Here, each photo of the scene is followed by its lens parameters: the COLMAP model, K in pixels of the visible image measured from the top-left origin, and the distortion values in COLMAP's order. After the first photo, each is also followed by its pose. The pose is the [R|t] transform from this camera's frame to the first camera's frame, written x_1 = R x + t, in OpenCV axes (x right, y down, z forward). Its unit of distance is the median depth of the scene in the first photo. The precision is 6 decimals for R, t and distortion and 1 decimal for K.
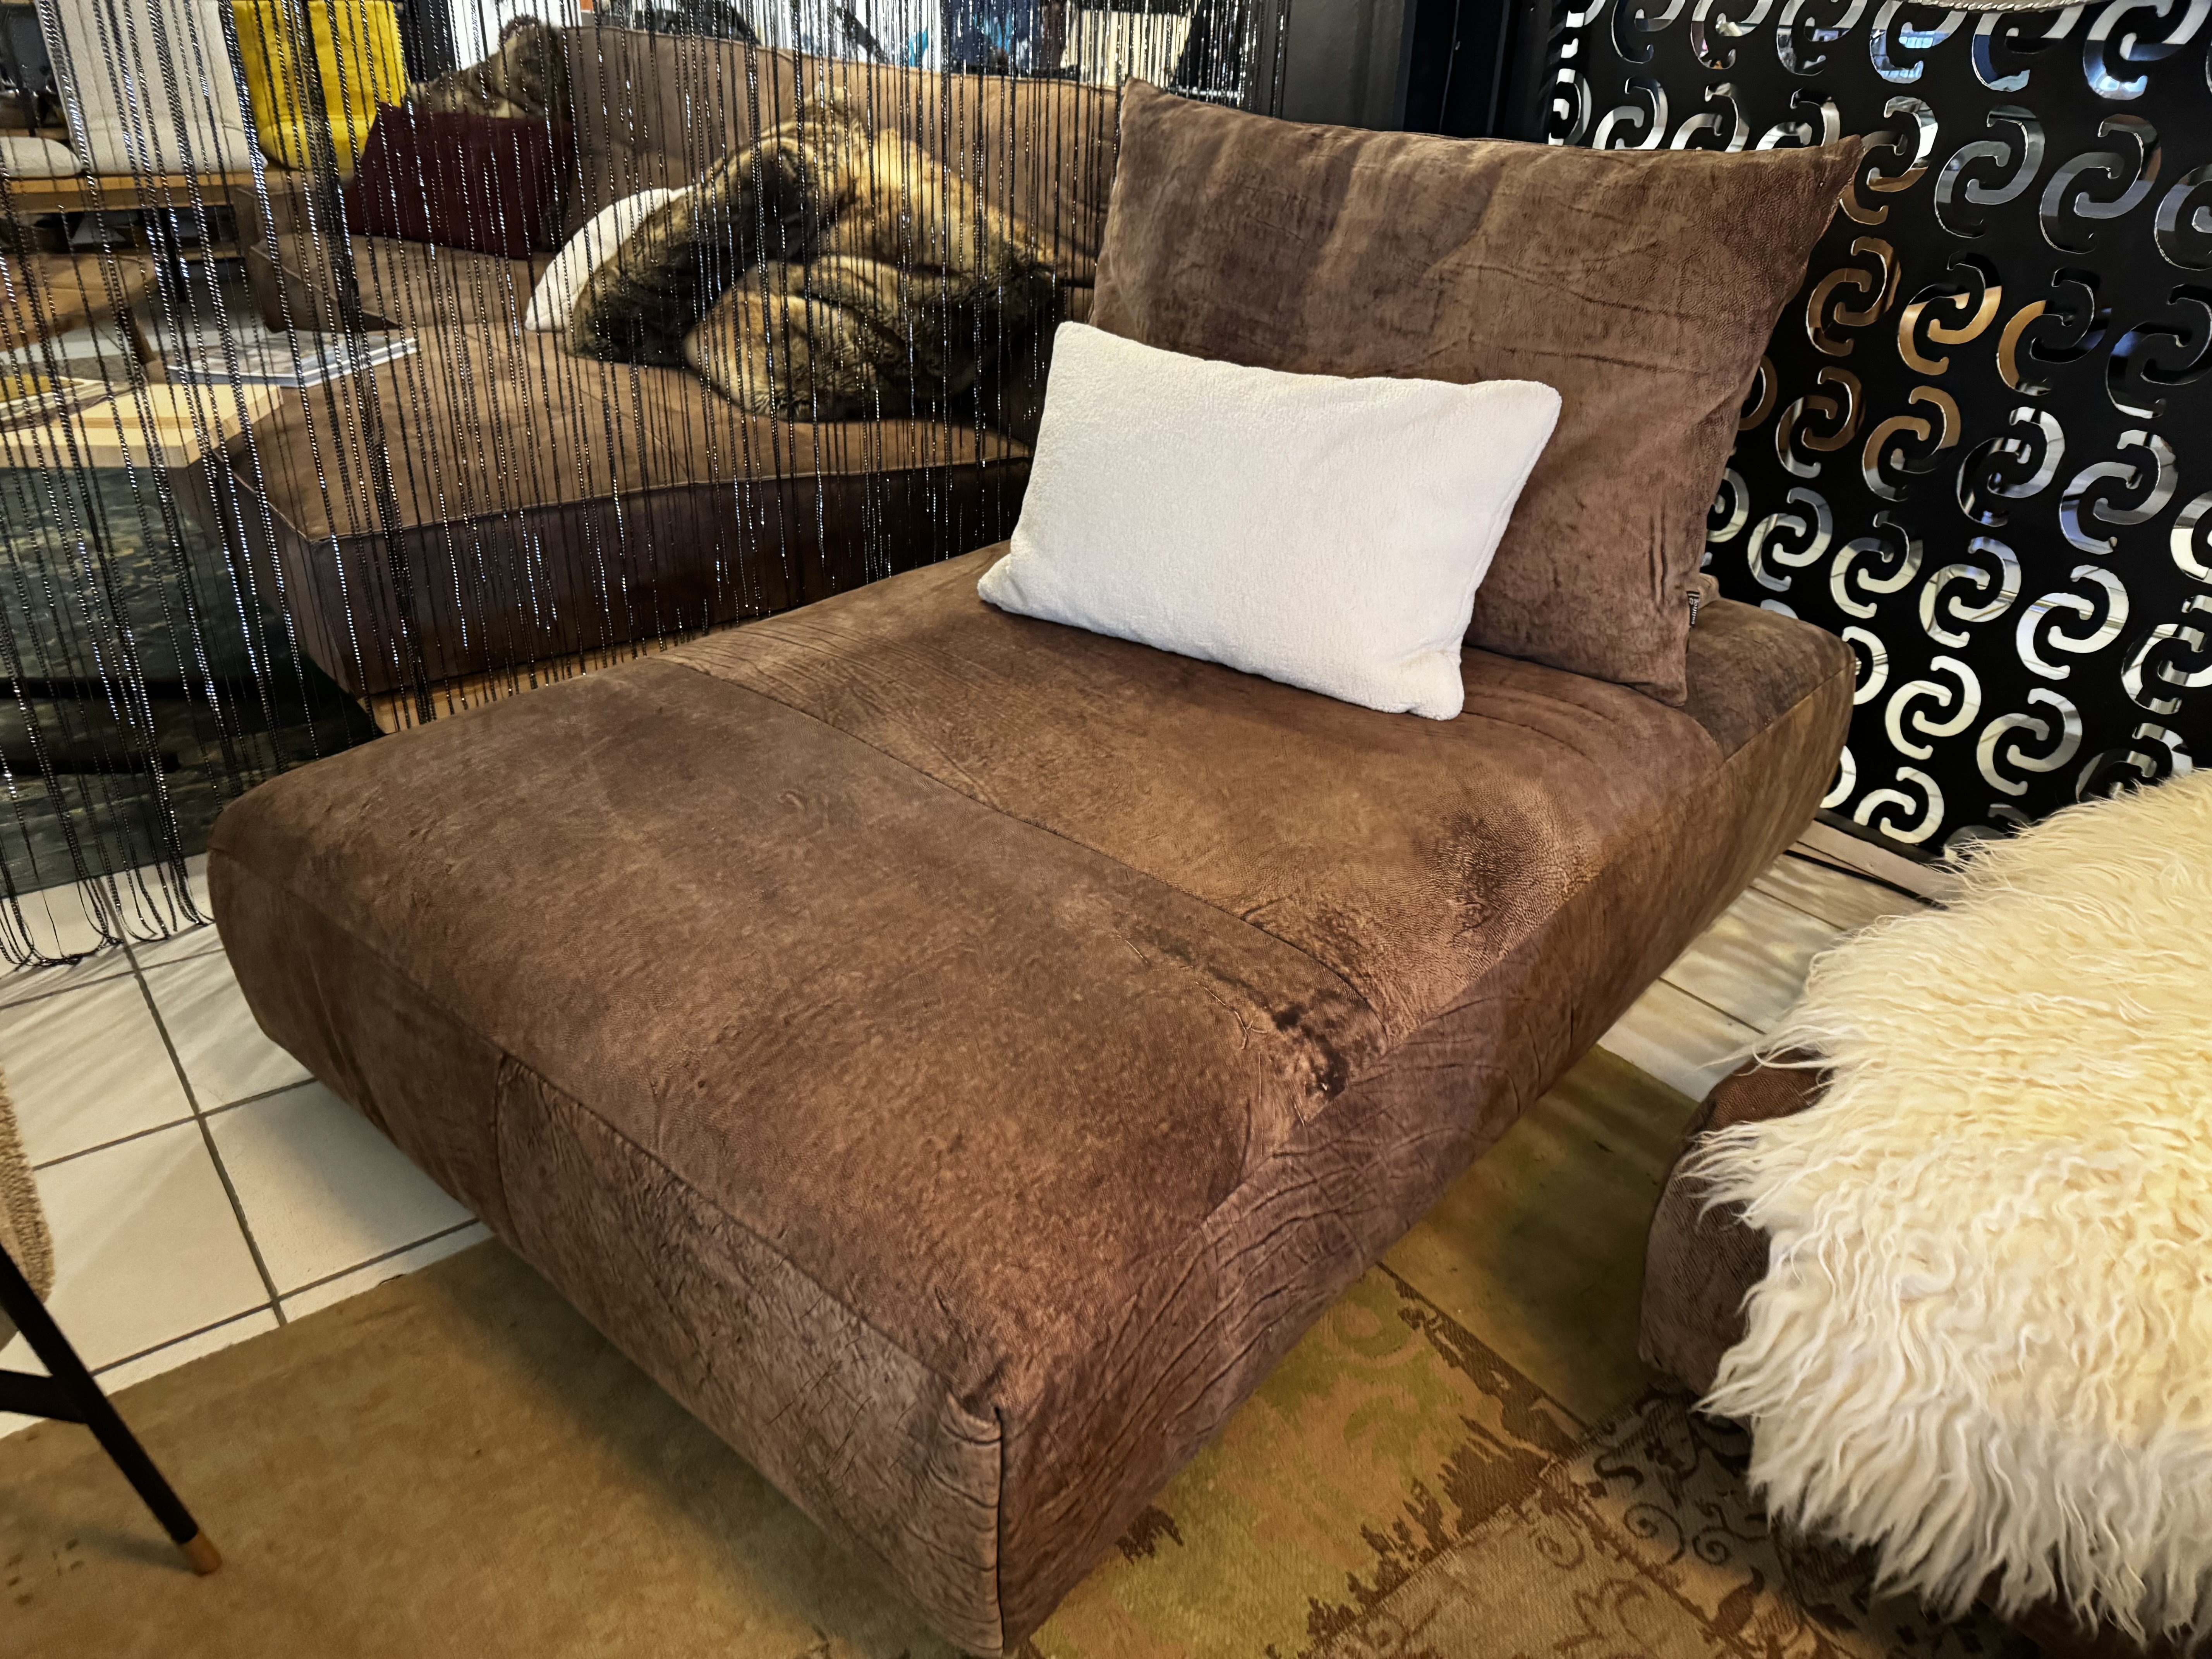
lens RADIAL K [[1554.4, 0, 1106.0], [0, 1554.4, 829.5], [0, 0, 1]] dist [0.100099, -0.121259]
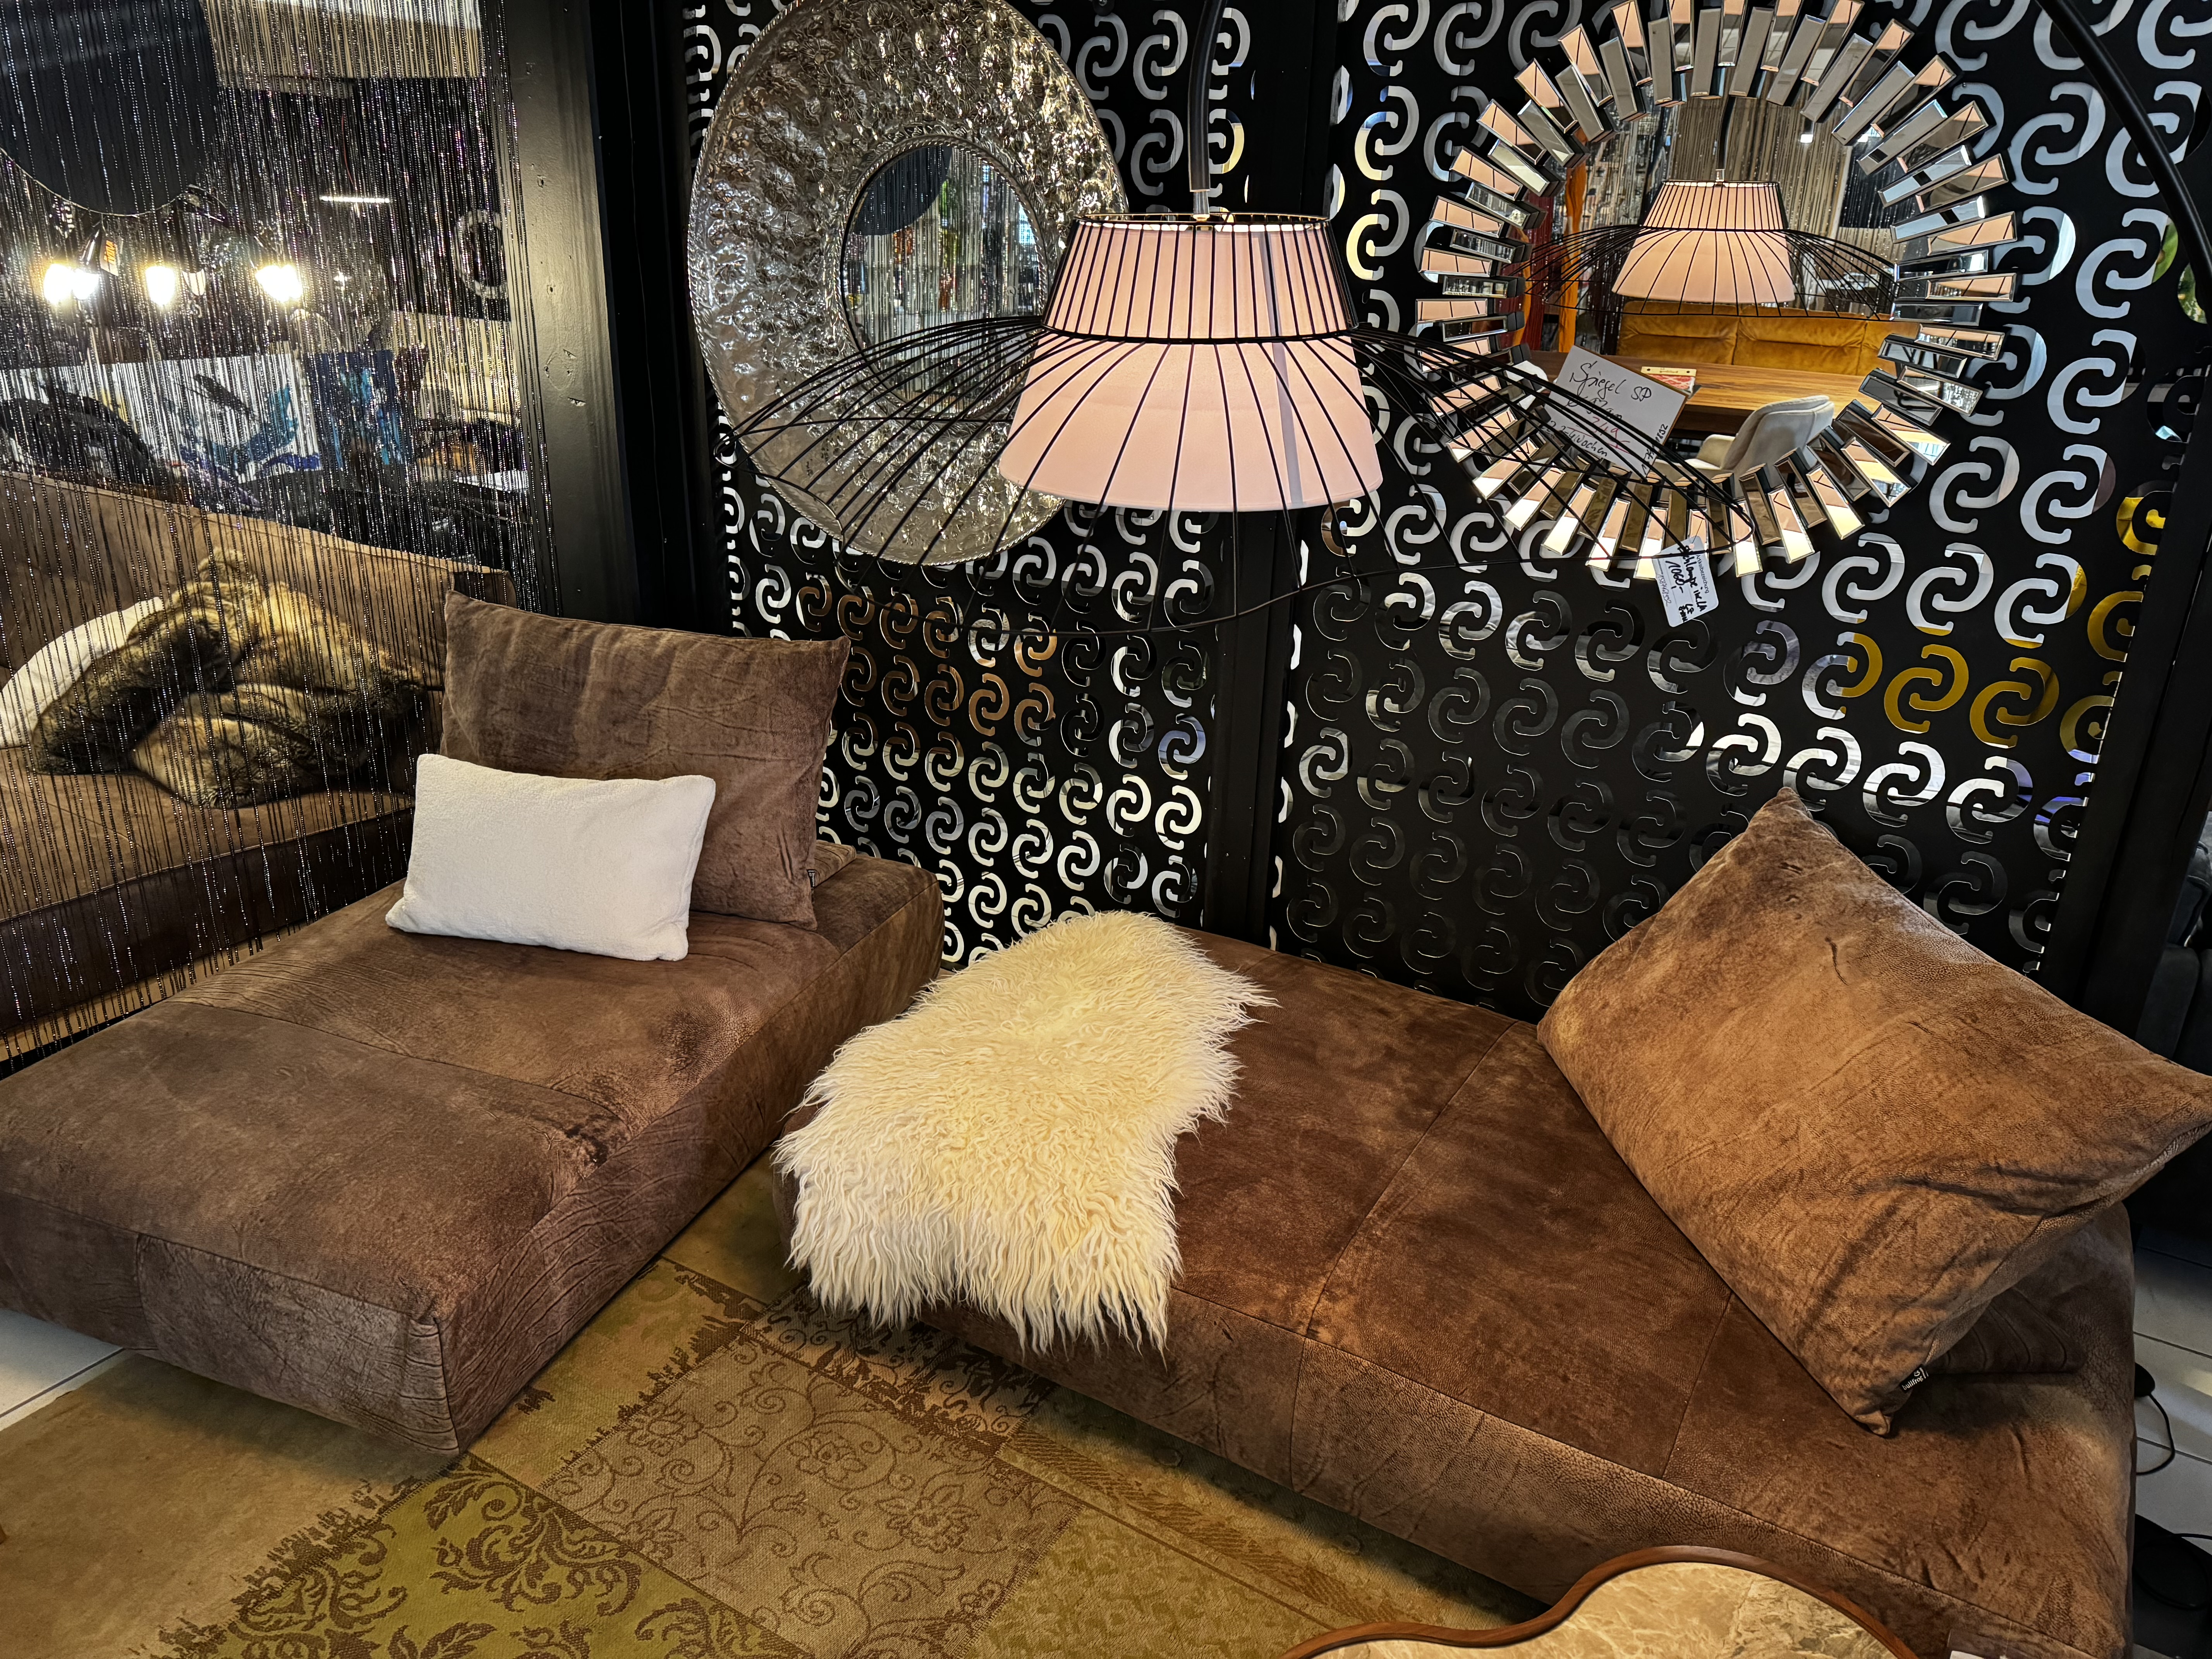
lens RADIAL K [[1539.2, 0, 1113.1], [0, 1539.2, 825.2], [0, 0, 1]] dist [0.012475, -0.014992]
pose [[0.931978, -0.135152, 0.336380, 0.145445], [0.172344, 0.981522, -0.083138, 0.015754], [-0.318928, 0.135455, 0.938049, -1.142669]]
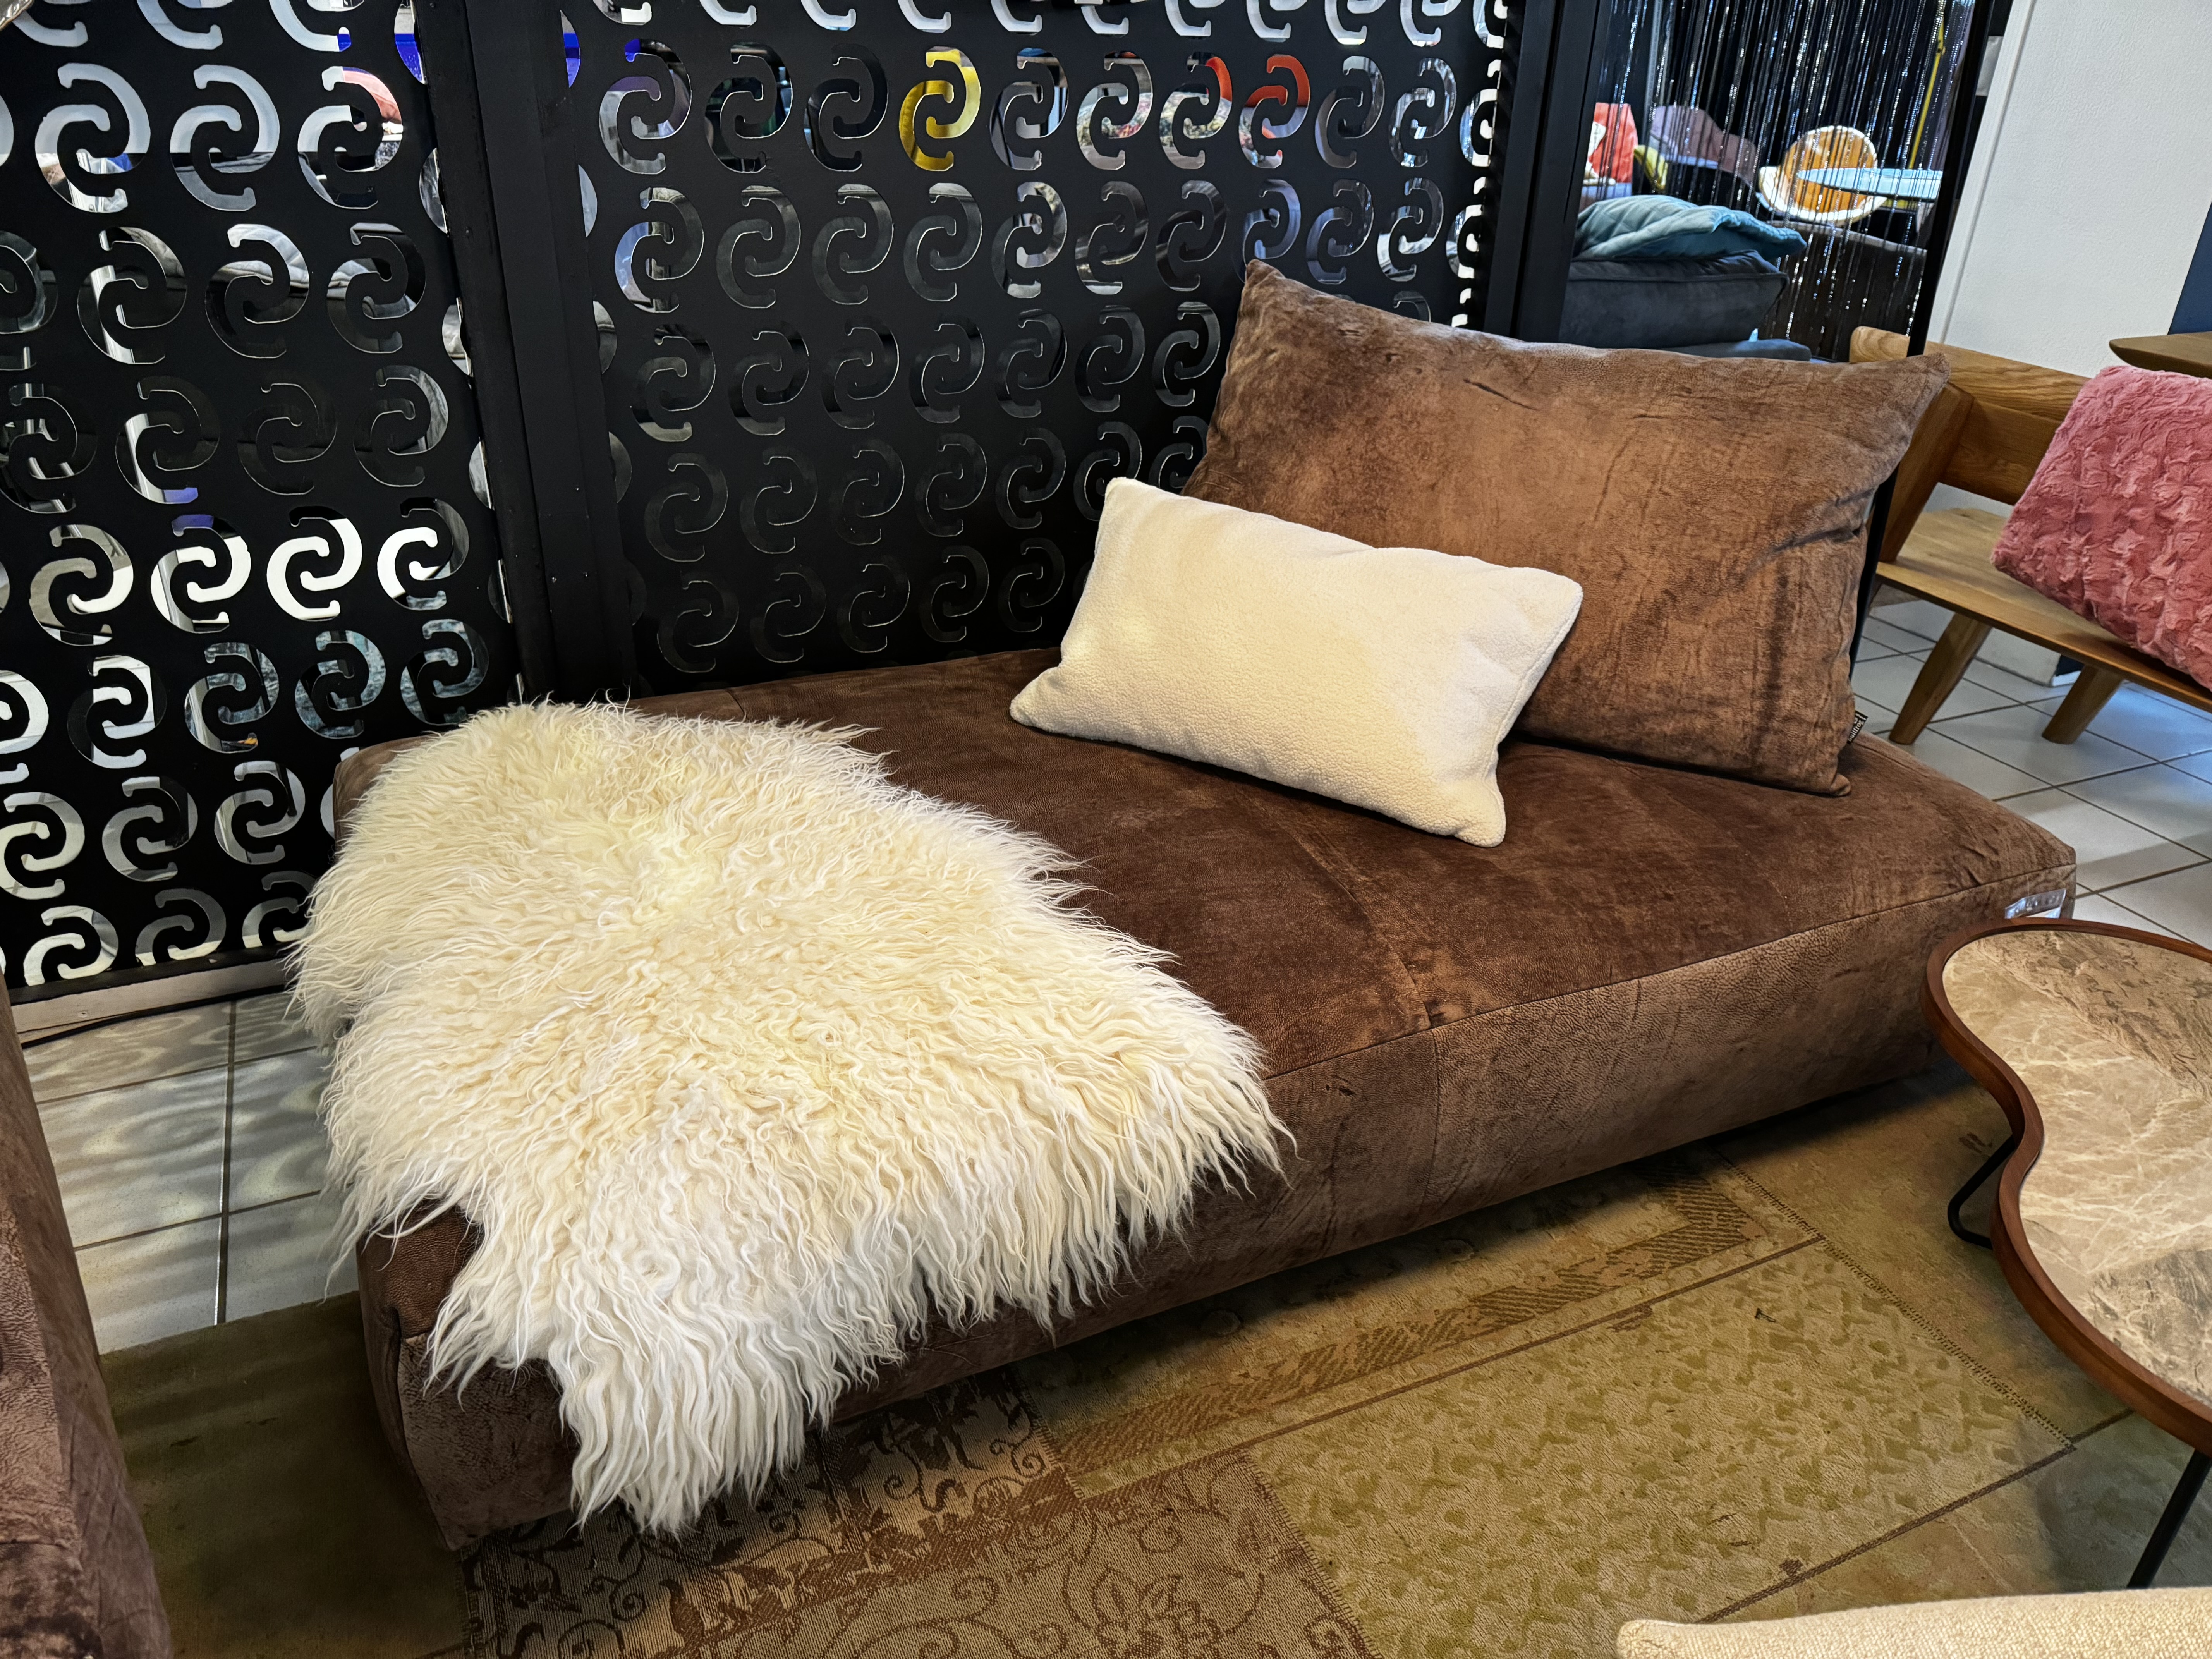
lens RADIAL K [[1590.1, 0, 1101.0], [0, 1590.1, 810.0], [0, 0, 1]] dist [0.013564, -0.000912]
pose [[0.228272, -0.468905, 0.853241, -0.216794], [0.441481, 0.830952, 0.338545, -0.222303], [-0.867748, 0.299409, 0.396696, 0.113522]]
